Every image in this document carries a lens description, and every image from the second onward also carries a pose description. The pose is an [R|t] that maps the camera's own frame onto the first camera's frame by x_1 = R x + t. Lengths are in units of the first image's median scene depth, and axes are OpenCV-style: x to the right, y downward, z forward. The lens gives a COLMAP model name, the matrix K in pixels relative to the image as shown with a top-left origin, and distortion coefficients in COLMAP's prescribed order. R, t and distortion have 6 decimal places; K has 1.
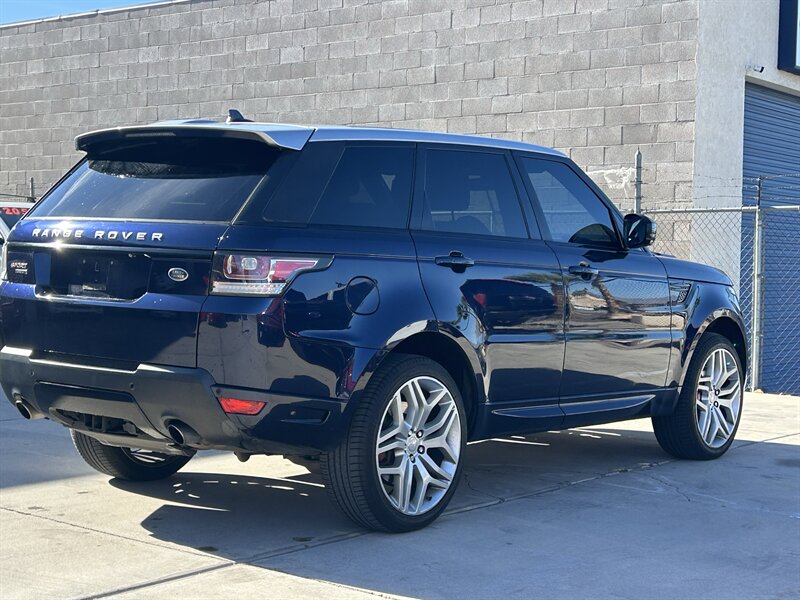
lens RADIAL K [[1279.8, 0, 399.0], [0, 1279.8, 309.4], [0, 0, 1]] dist [0.146331, -0.058319]
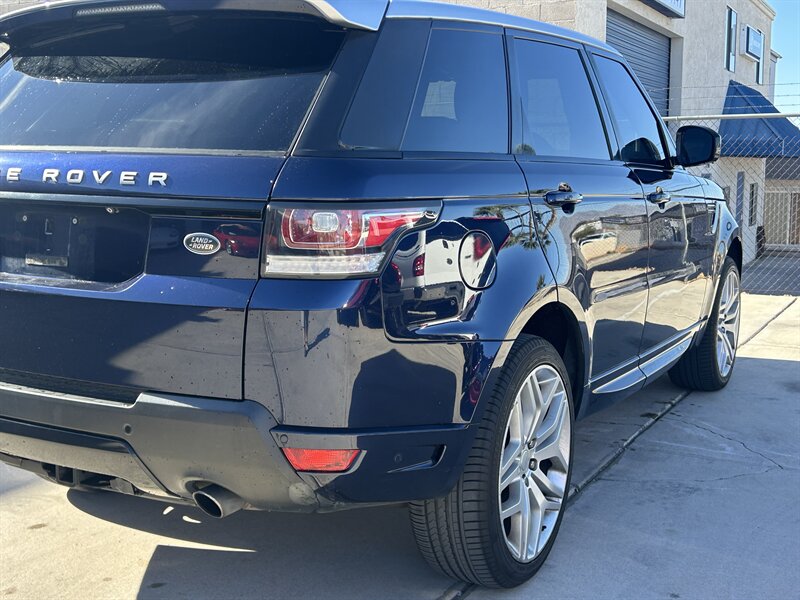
lens RADIAL K [[955.4, 0, 400.0], [0, 955.4, 300.0], [0, 0, 1]] dist [0.225115, -0.593757]
pose [[0.986431, -0.044638, 0.157989, -0.143412], [0.028383, 0.994205, 0.103687, -0.041844], [-0.161702, -0.097796, 0.981982, 0.513594]]
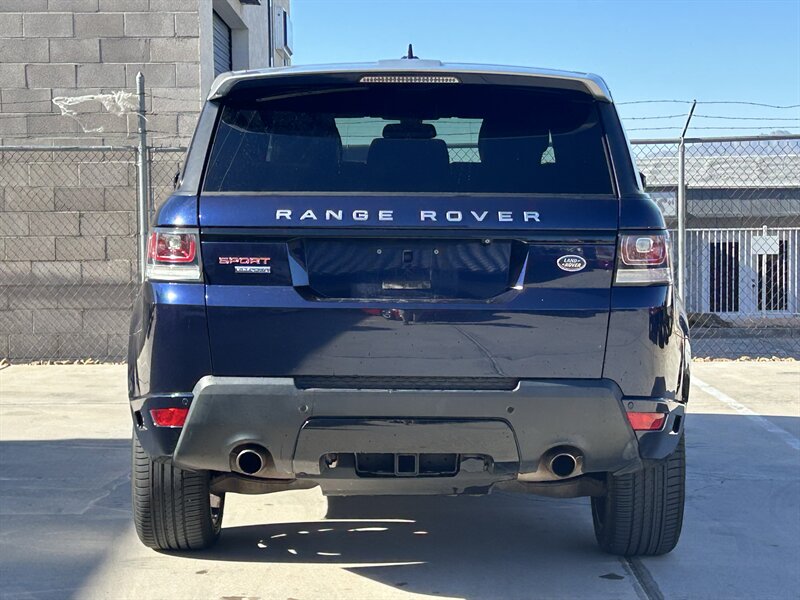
lens RADIAL K [[1649.3, 0, 386.9], [0, 1649.3, 298.8], [0, 0, 1]] dist [0.165878, 0.211328]
pose [[0.803038, -0.062516, 0.592640, -0.811161], [0.047593, 0.998034, 0.040790, -0.048907], [-0.594024, -0.004550, 0.804434, 0.231743]]
